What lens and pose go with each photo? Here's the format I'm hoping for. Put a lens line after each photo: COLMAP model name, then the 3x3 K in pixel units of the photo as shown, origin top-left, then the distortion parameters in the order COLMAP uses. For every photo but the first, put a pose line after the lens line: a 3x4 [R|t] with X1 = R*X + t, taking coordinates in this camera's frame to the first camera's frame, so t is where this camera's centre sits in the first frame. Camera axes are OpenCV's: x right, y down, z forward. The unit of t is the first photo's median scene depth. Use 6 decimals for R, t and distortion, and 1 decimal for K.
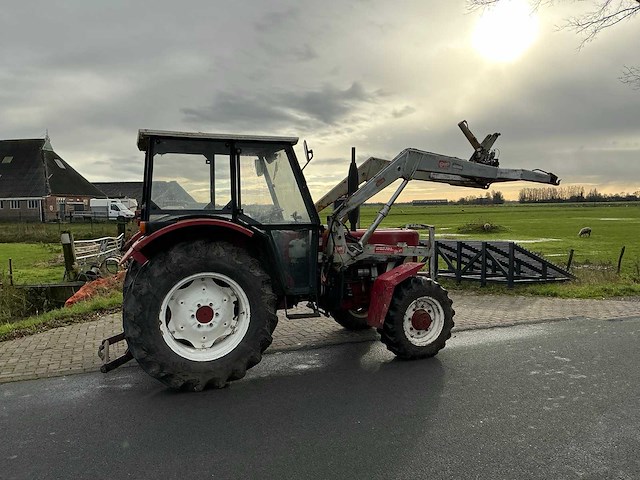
lens RADIAL K [[529.1, 0, 313.2], [0, 529.1, 237.0], [0, 0, 1]] dist [0.090502, -0.176030]
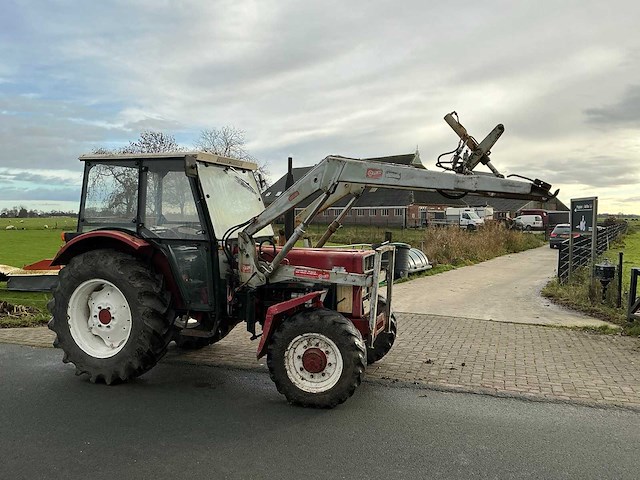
lens RADIAL K [[529.1, 0, 321.3], [0, 529.1, 238.4], [0, 0, 1]] dist [0.090502, -0.176030]
pose [[0.765494, 0.042423, -0.642043, 0.736736], [-0.050423, 0.998711, 0.005871, -0.041332], [0.641465, 0.027880, 0.766646, 0.362012]]
